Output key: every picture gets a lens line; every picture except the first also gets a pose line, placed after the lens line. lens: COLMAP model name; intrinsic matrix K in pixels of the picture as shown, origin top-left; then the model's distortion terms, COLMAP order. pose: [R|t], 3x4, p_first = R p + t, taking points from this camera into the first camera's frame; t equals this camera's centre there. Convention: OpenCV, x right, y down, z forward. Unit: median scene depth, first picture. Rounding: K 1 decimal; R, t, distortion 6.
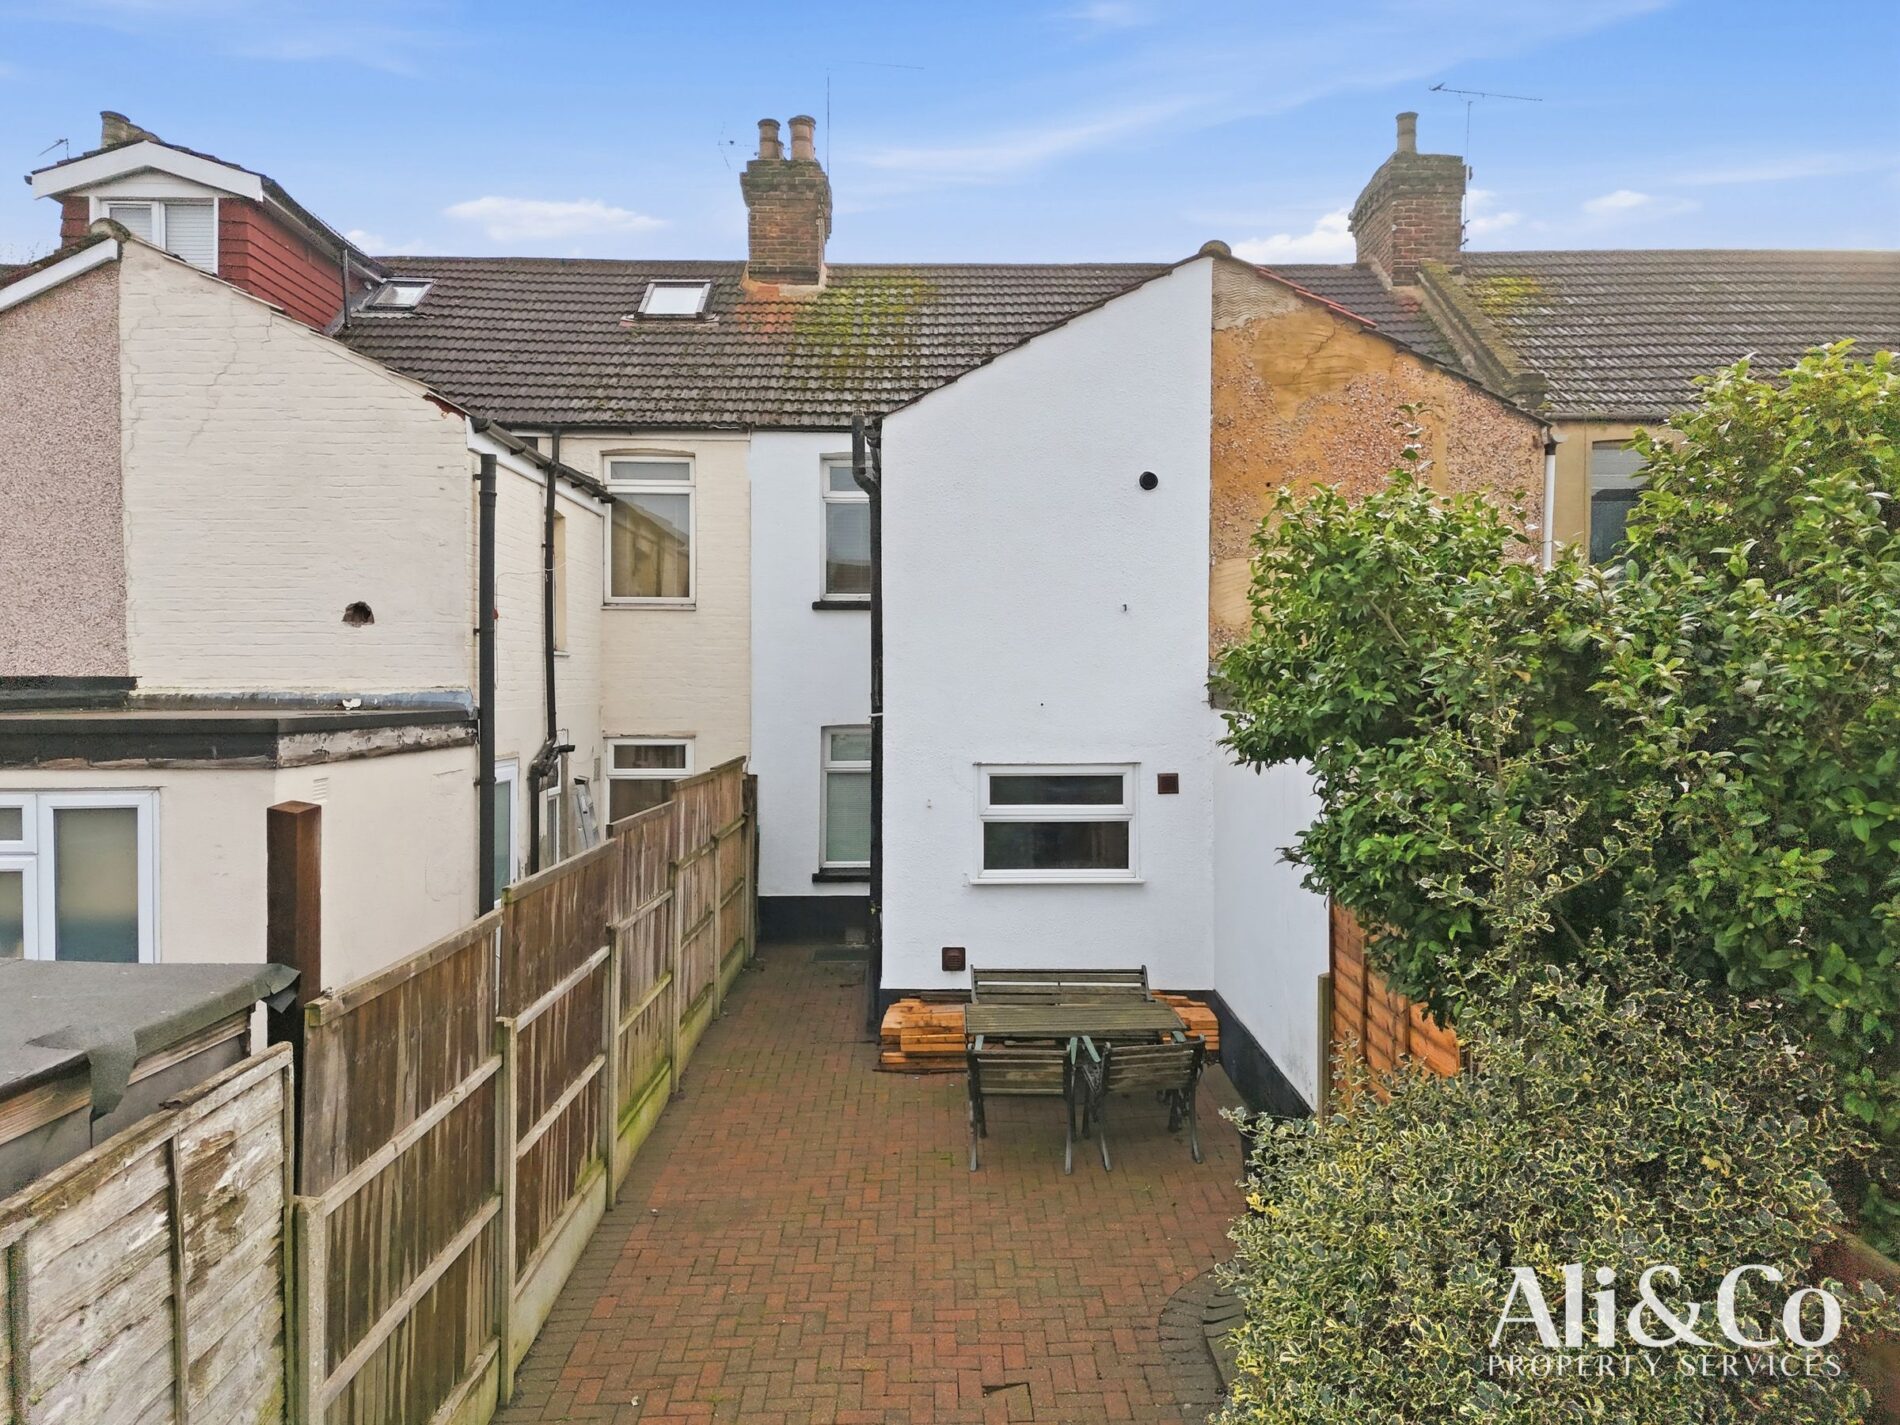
lens RADIAL K [[1328.2, 0, 950.0], [0, 1328.2, 712.5], [0, 0, 1]] dist [0.064542, -0.061714]
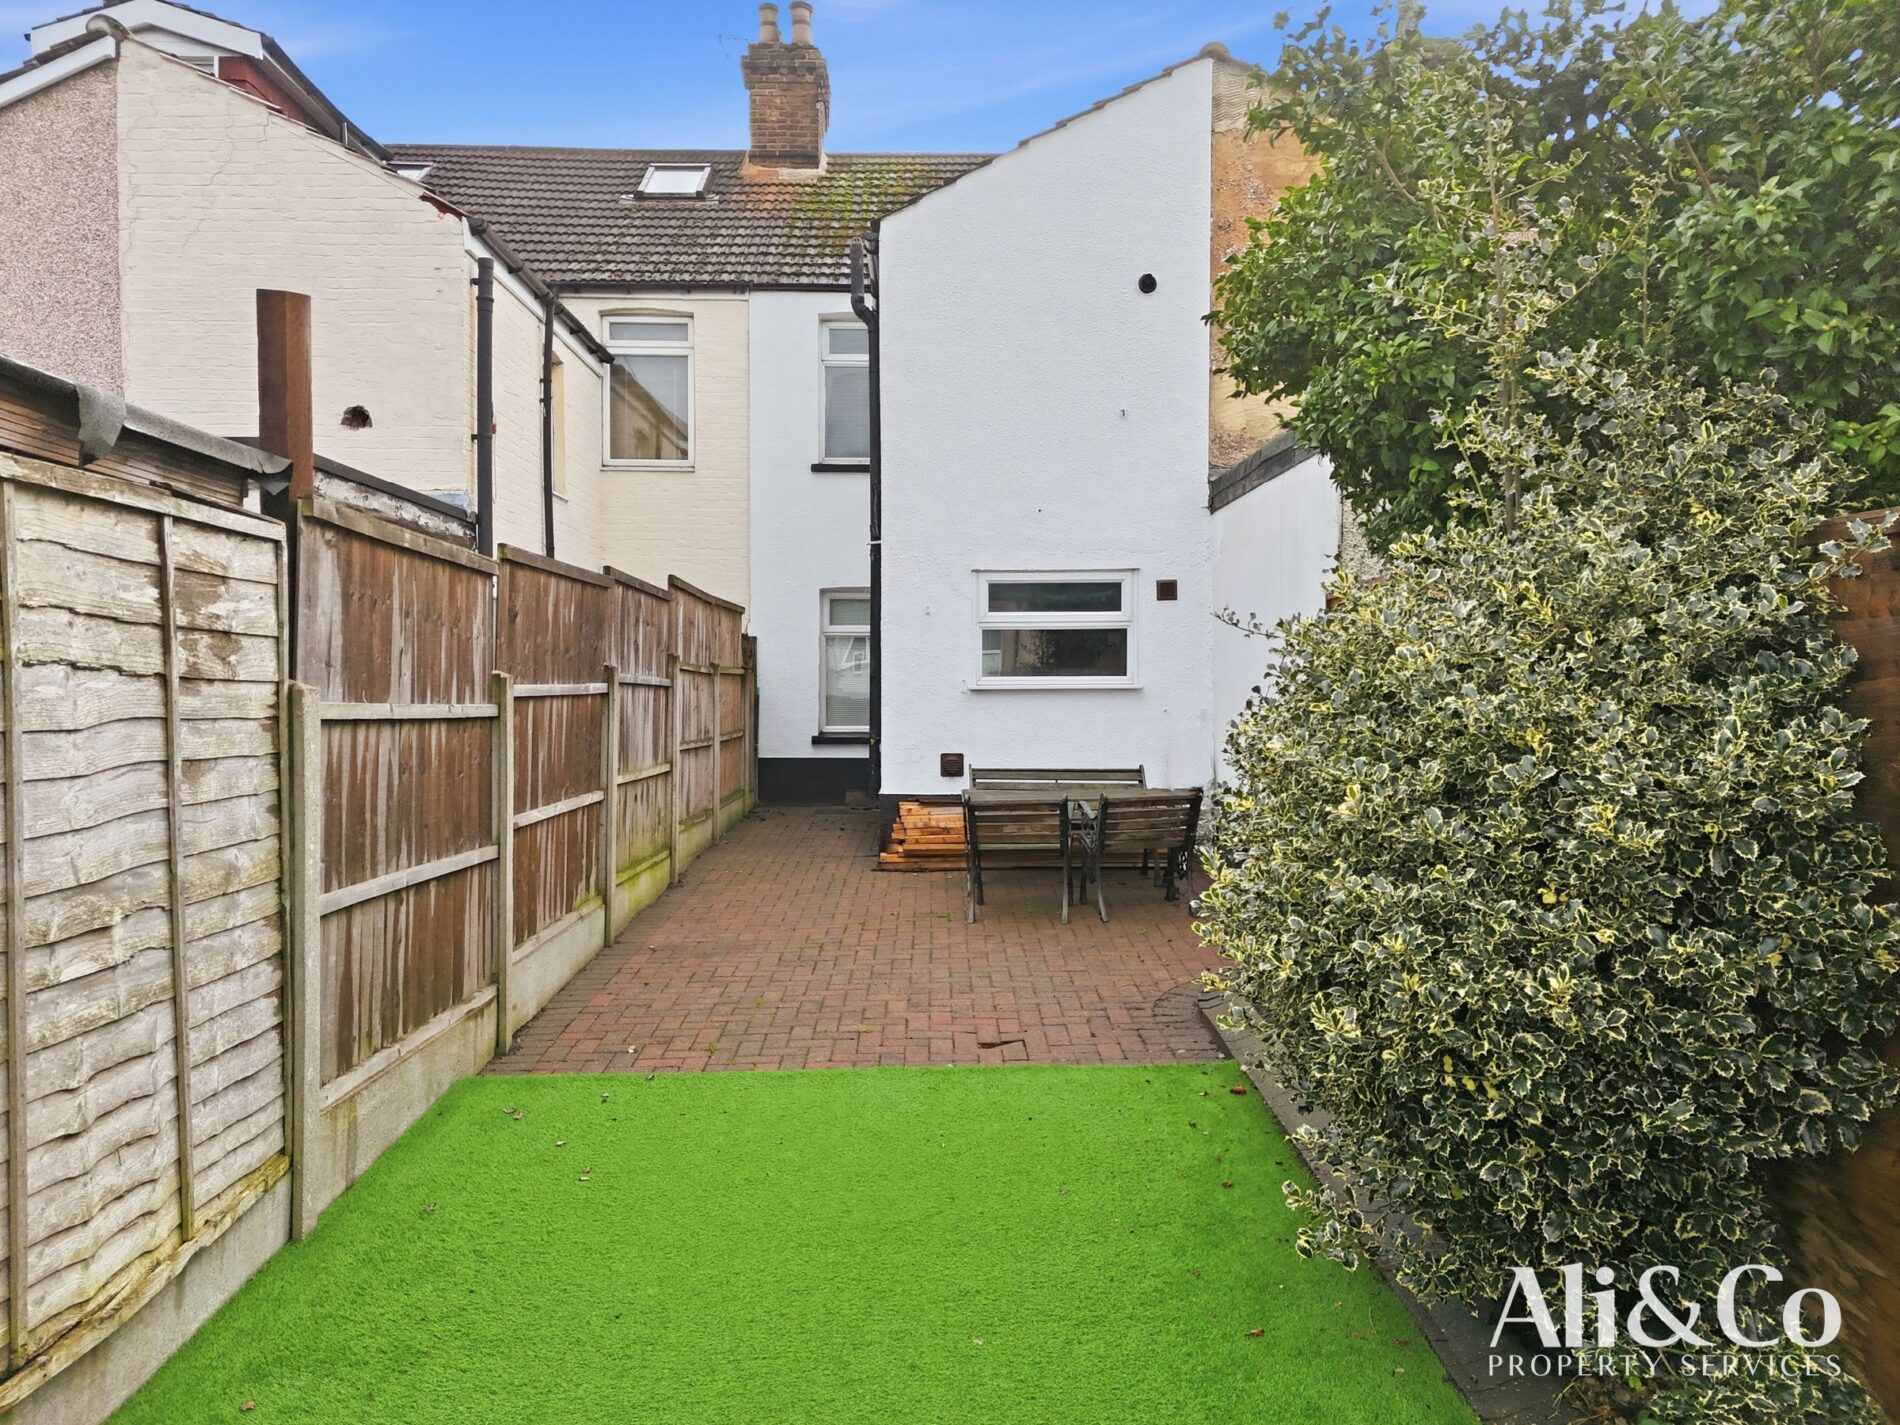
lens RADIAL K [[1329.2, 0, 950.0], [0, 1329.2, 712.5], [0, 0, 1]] dist [0.054057, -0.043110]
pose [[0.999999, 0.000321, -0.001449, 0.001996], [-0.000319, 0.999999, 0.001571, 0.102091], [0.001450, -0.001571, 0.999998, 0.000015]]
